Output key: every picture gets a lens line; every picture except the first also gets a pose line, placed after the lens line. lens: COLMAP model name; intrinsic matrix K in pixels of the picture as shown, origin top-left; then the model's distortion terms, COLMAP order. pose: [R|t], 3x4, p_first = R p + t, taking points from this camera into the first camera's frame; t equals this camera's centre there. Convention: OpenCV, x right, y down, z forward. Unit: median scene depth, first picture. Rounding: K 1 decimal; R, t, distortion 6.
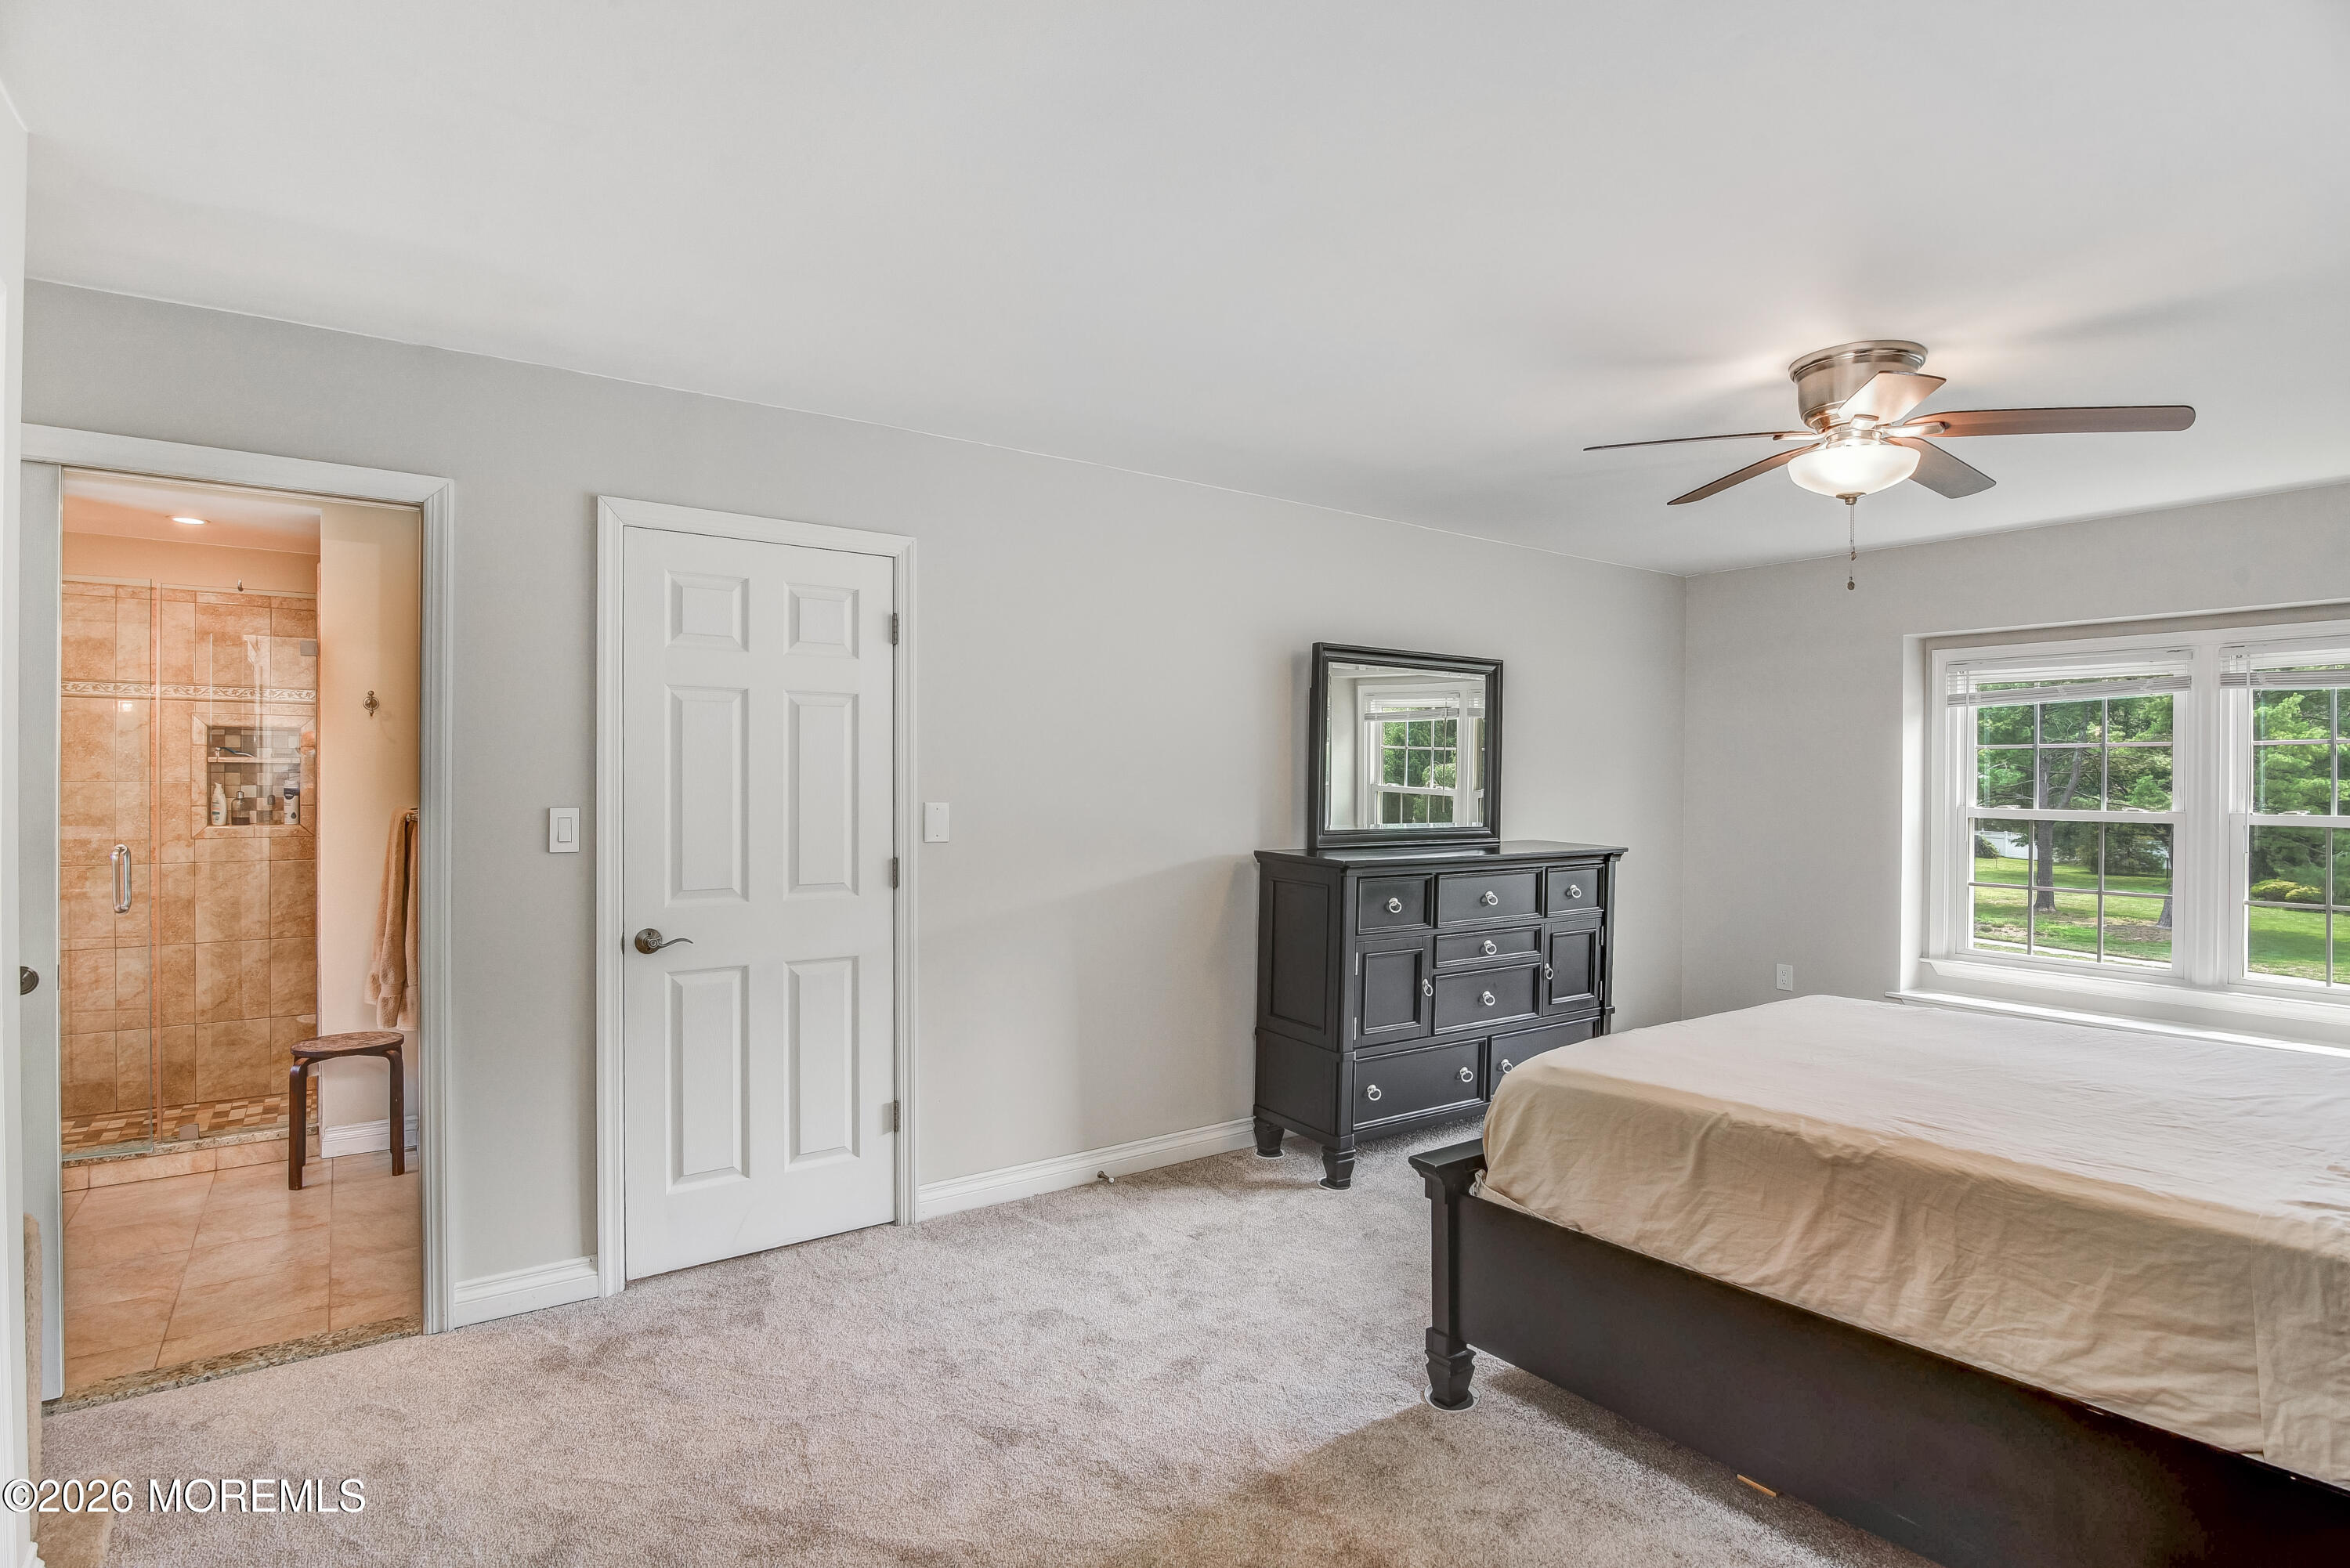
lens RADIAL K [[1148.8, 0, 1177.7], [0, 1148.8, 789.8], [0, 0, 1]] dist [-0.011480, 0.002966]
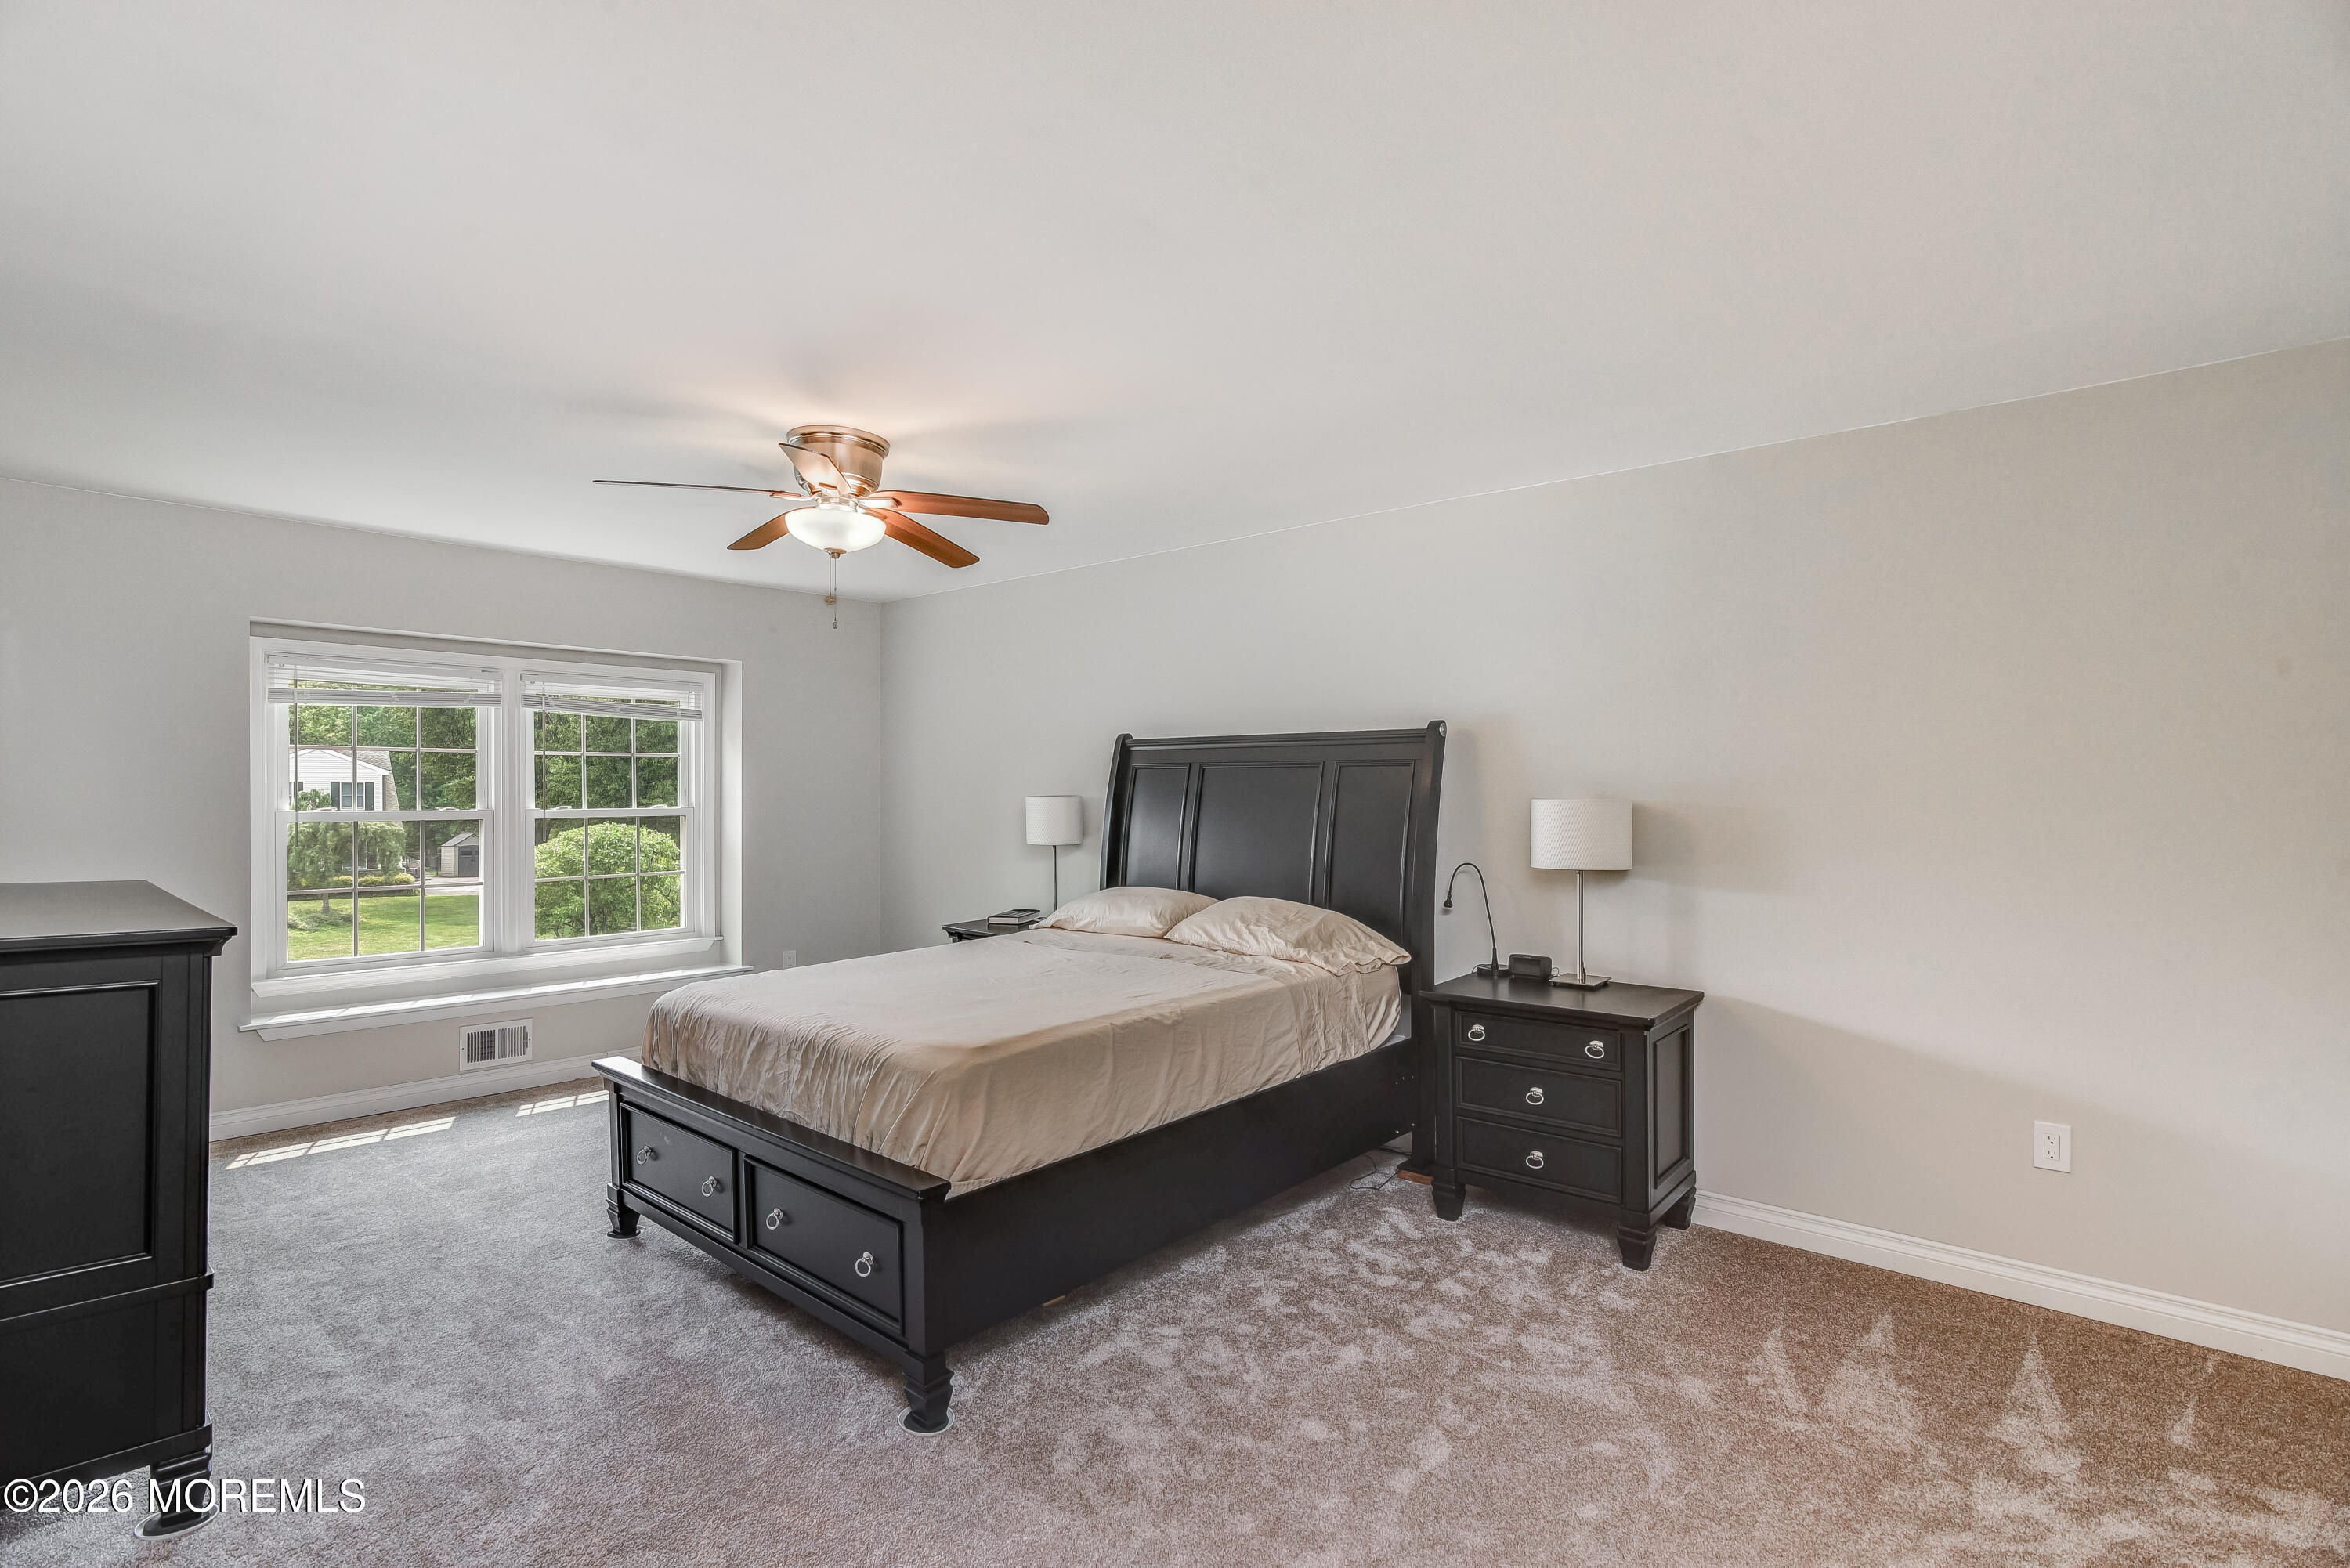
lens RADIAL K [[1148.8, 0, 1181.6], [0, 1148.8, 786.5], [0, 0, 1]] dist [-0.011480, 0.002966]
pose [[-0.204424, -0.002438, 0.978879, -0.431842], [0.003425, 0.999989, 0.003205, -0.005813], [-0.978876, 0.004008, -0.204413, 0.565295]]
